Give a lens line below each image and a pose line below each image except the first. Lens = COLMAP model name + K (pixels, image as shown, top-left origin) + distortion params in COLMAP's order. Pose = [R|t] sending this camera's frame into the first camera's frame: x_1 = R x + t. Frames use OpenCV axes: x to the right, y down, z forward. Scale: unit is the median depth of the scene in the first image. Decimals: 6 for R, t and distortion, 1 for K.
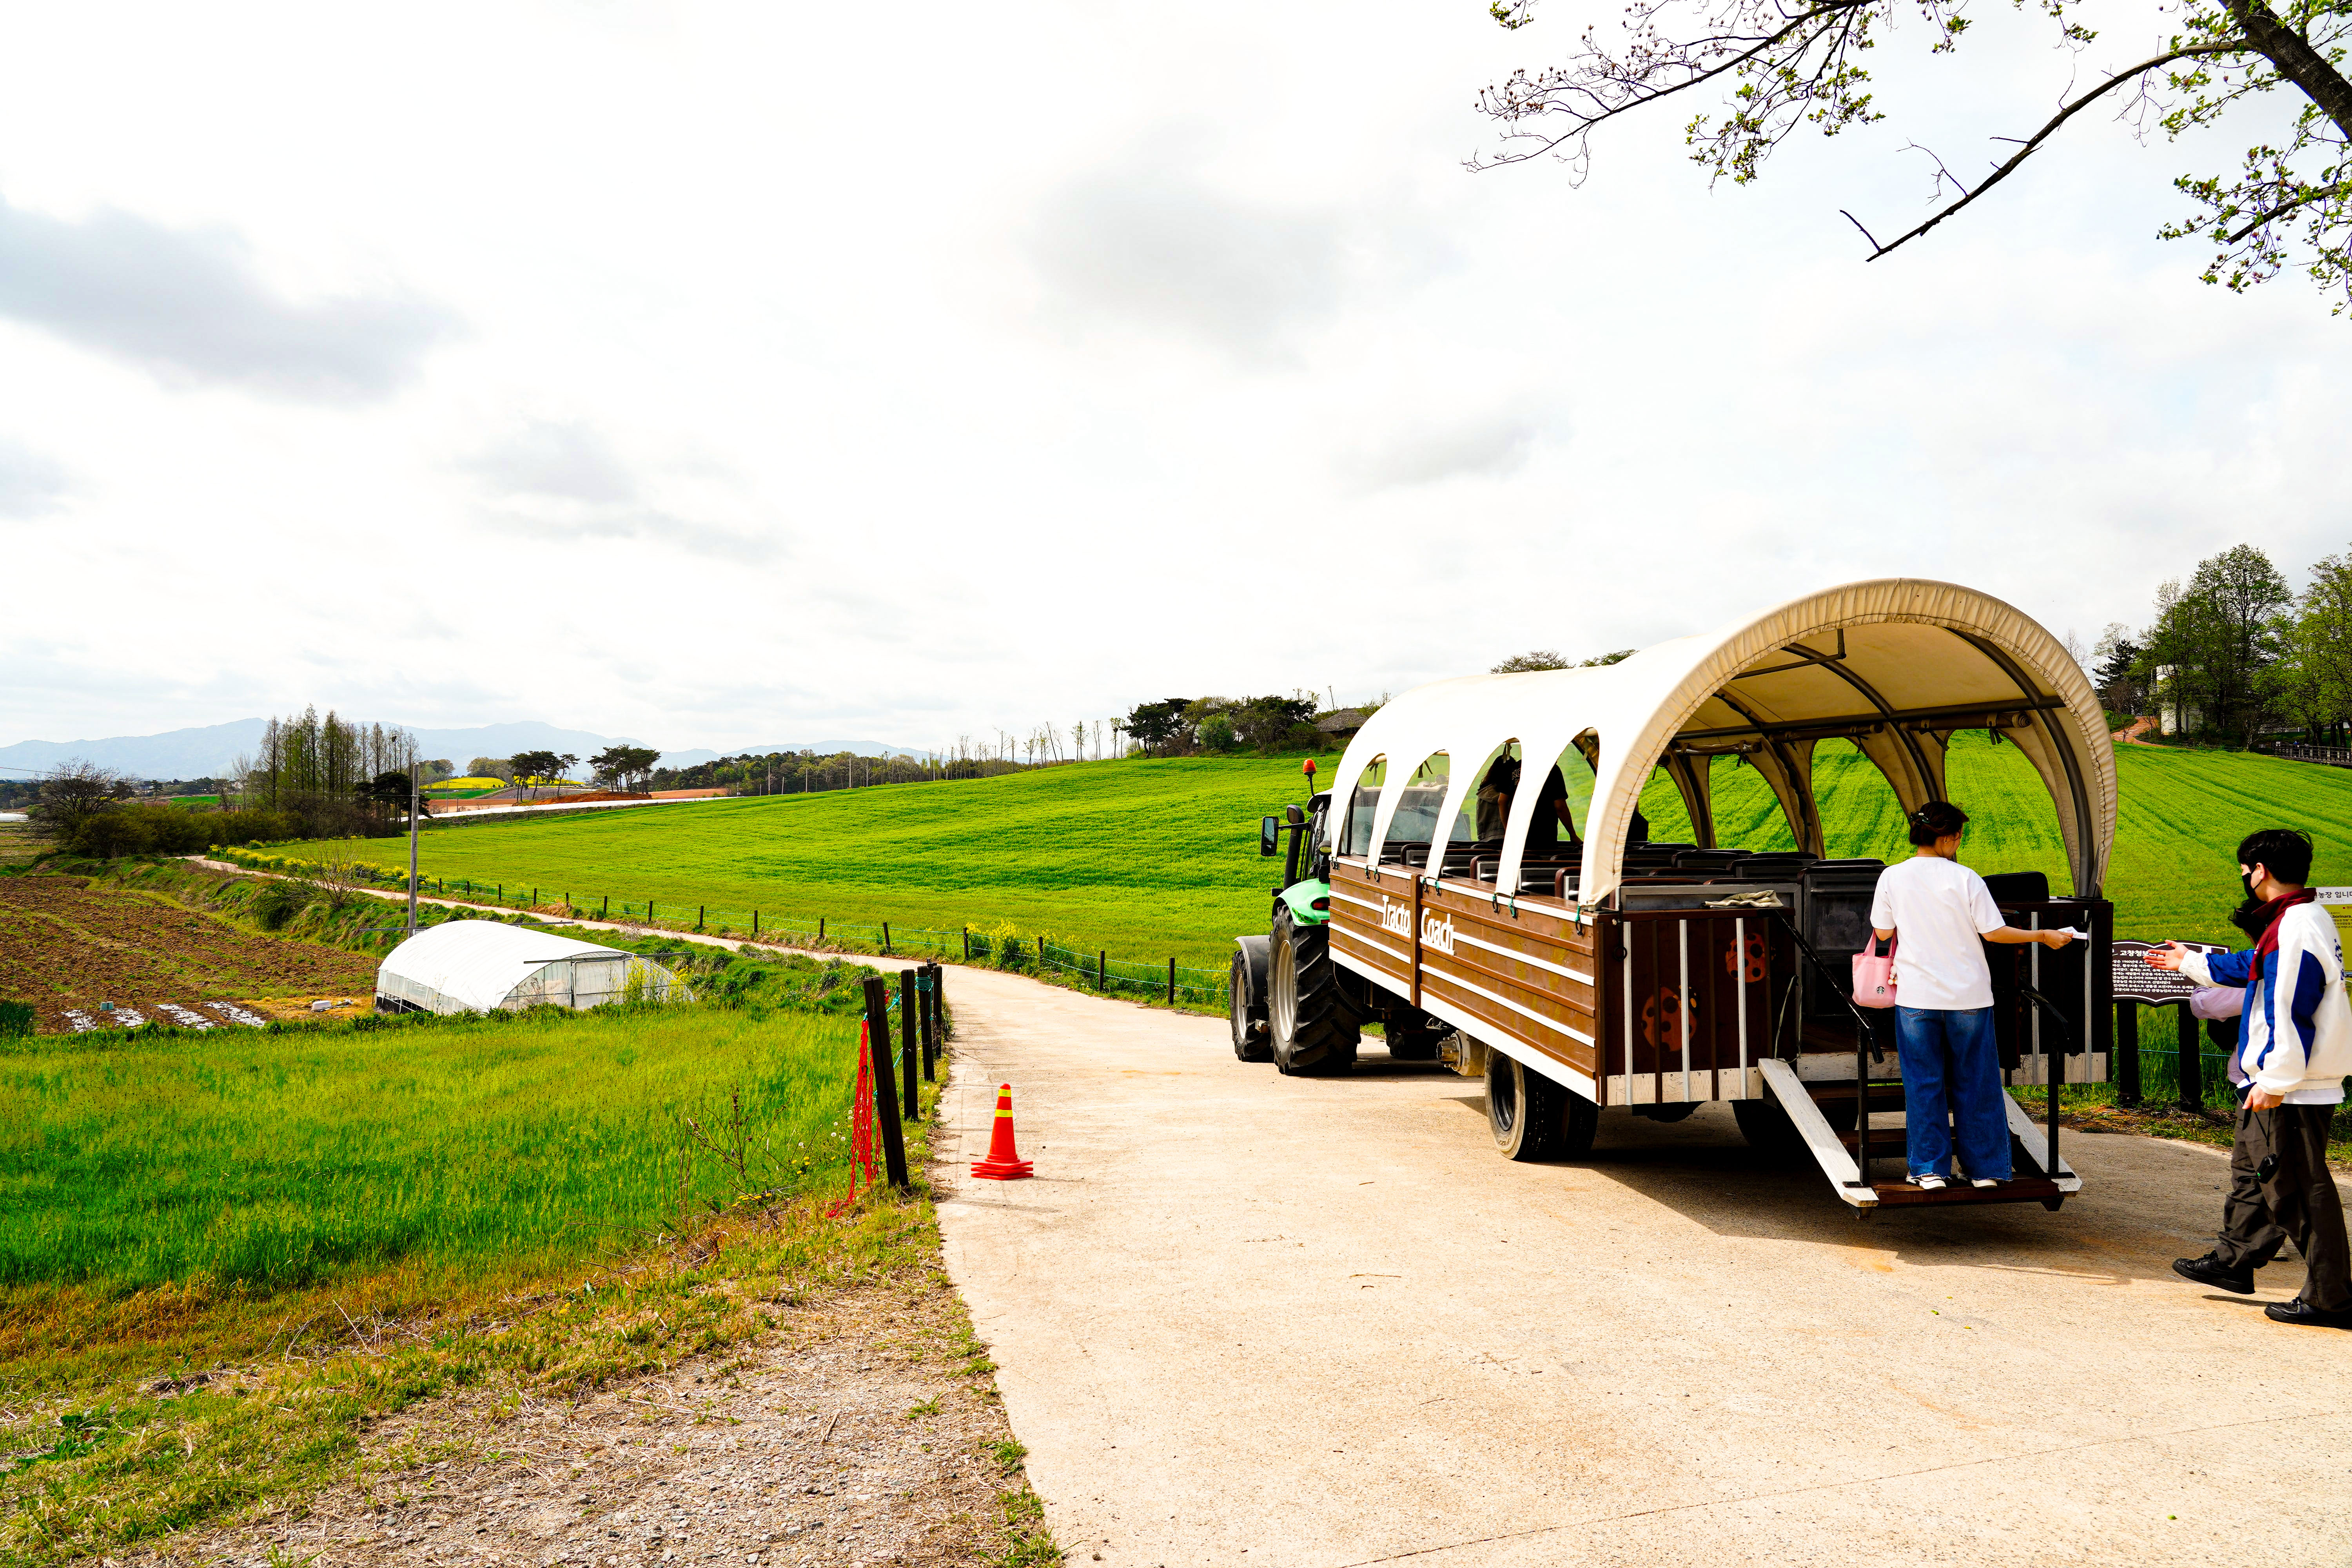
lens RADIAL K [[1645.3, 0, 1177.3], [0, 1645.3, 788.9], [0, 0, 1]] dist [-0.011615, 0.002540]
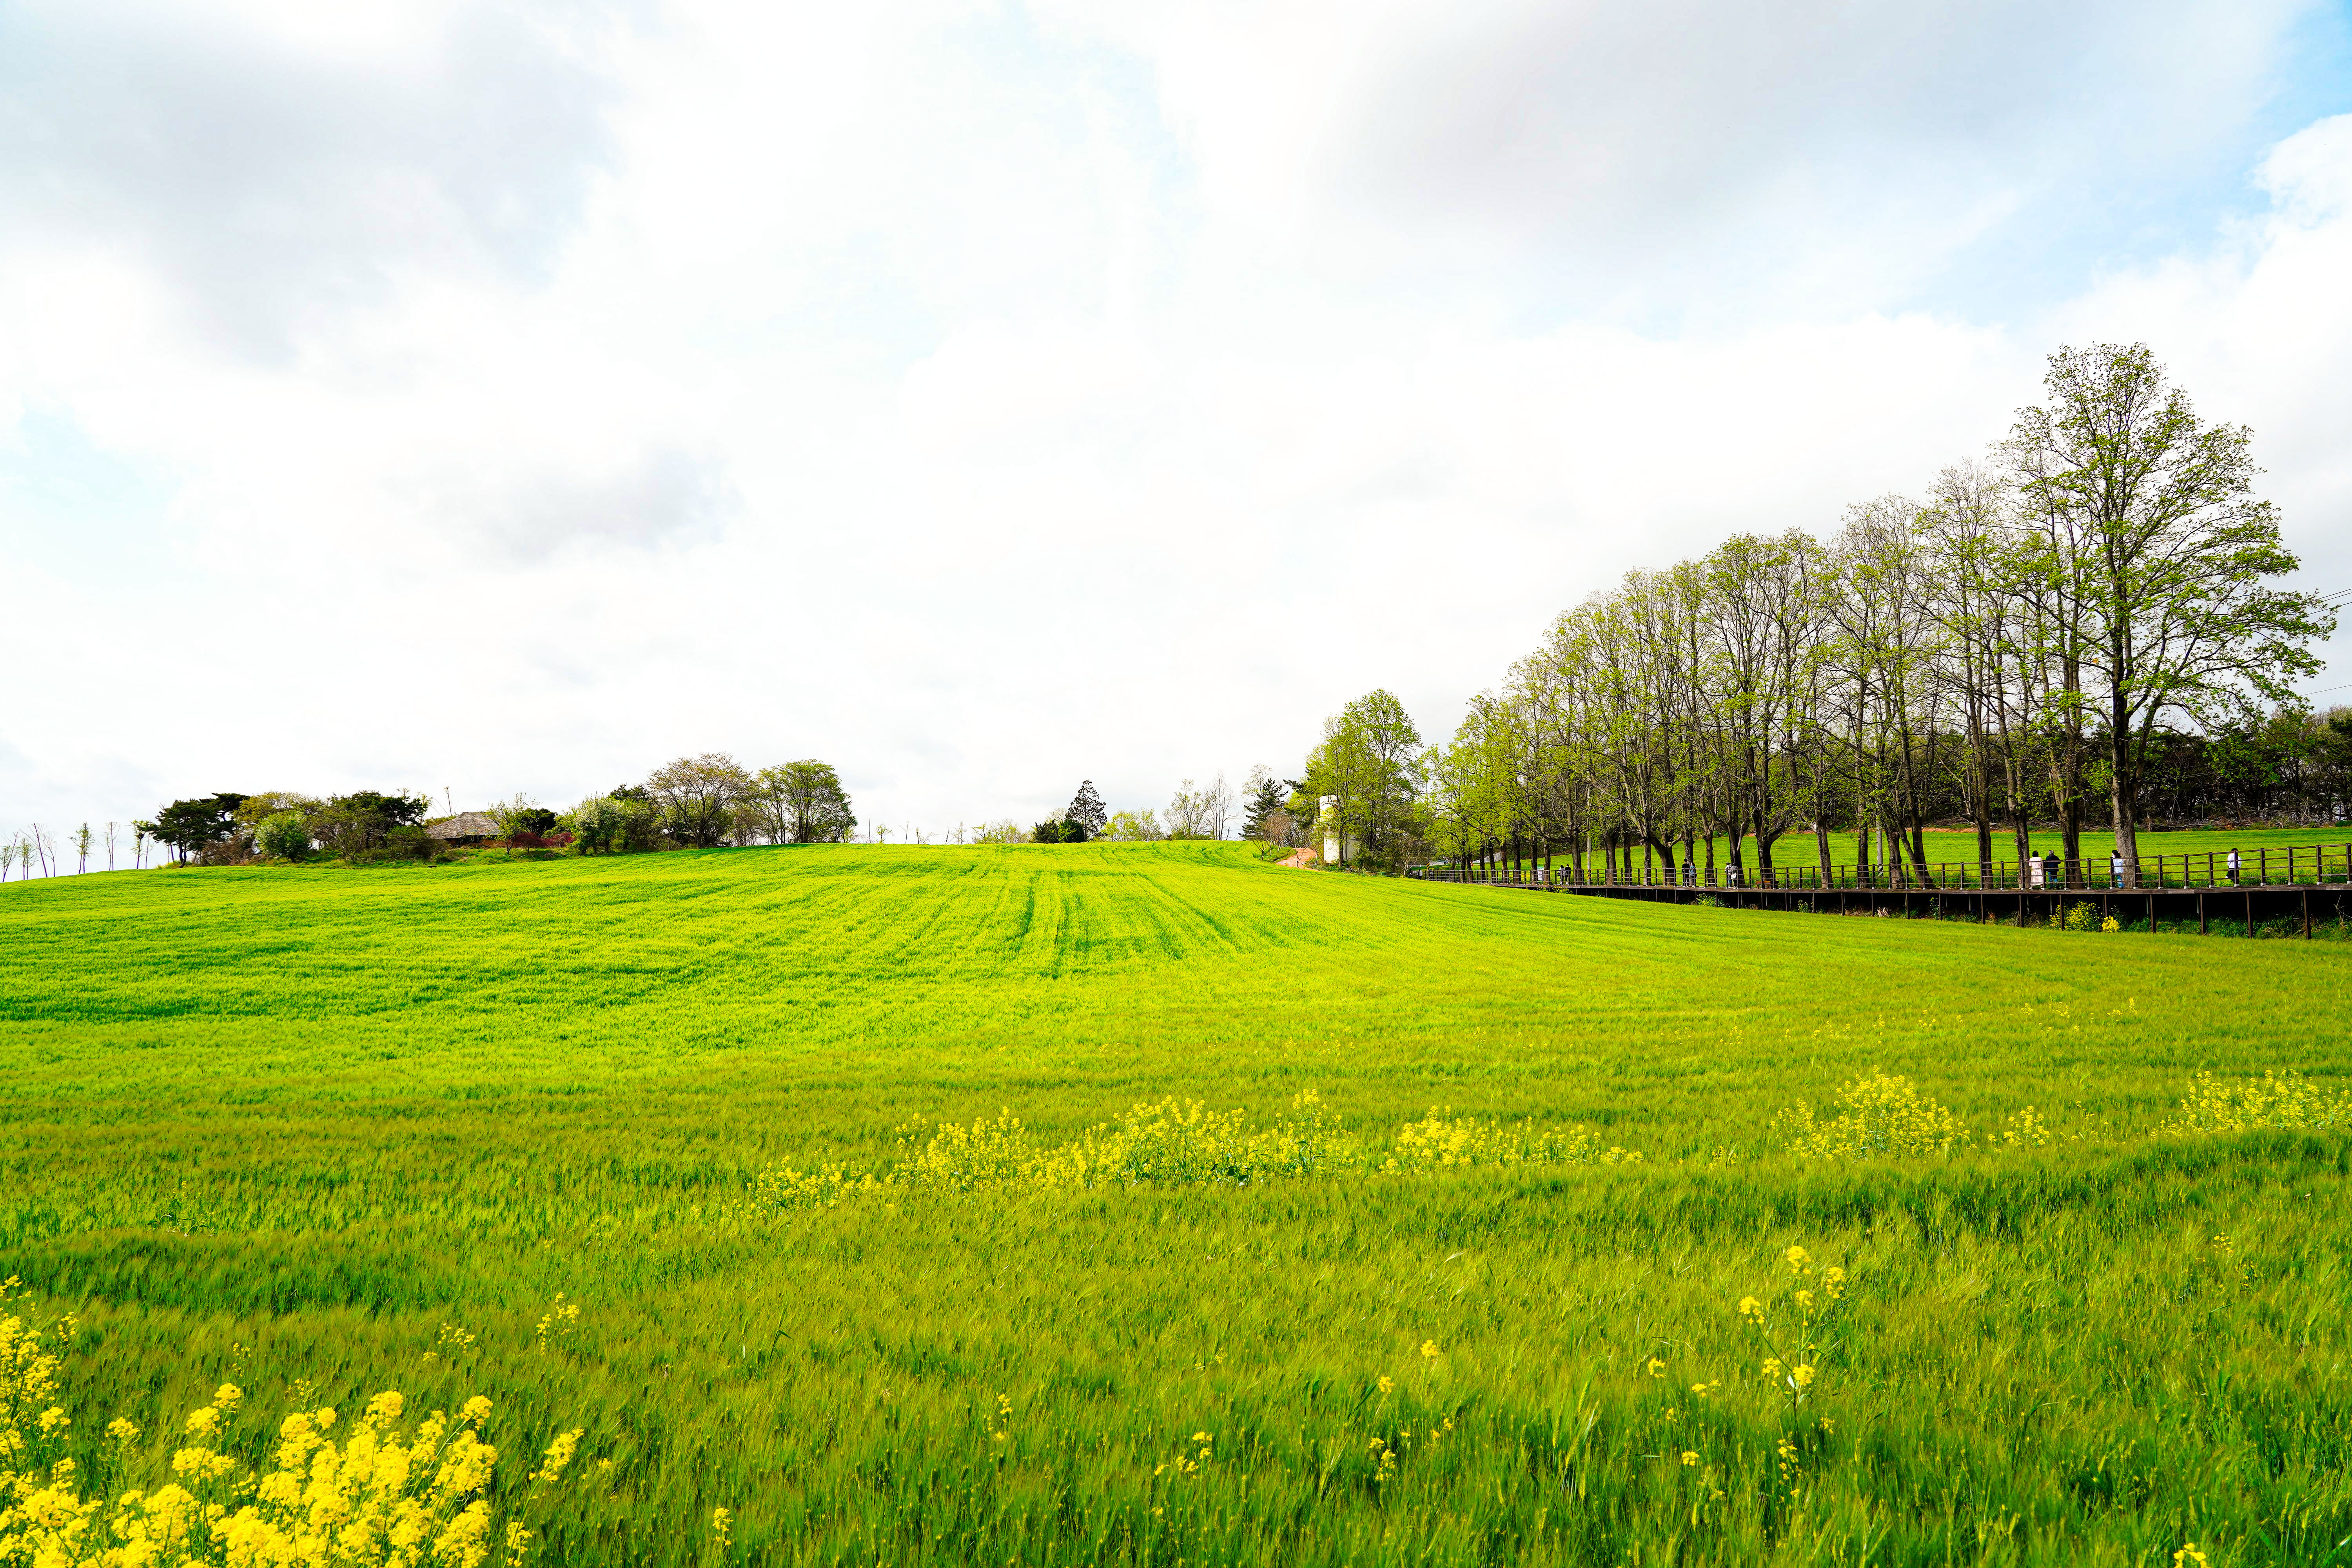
lens RADIAL K [[1645.3, 0, 1176.2], [0, 1645.3, 791.8], [0, 0, 1]] dist [-0.011615, 0.002540]
pose [[0.873501, 0.043693, 0.484857, 0.015916], [-0.000753, 0.996084, -0.088407, 0.012785], [-0.486821, 0.076858, 0.870114, 0.135003]]
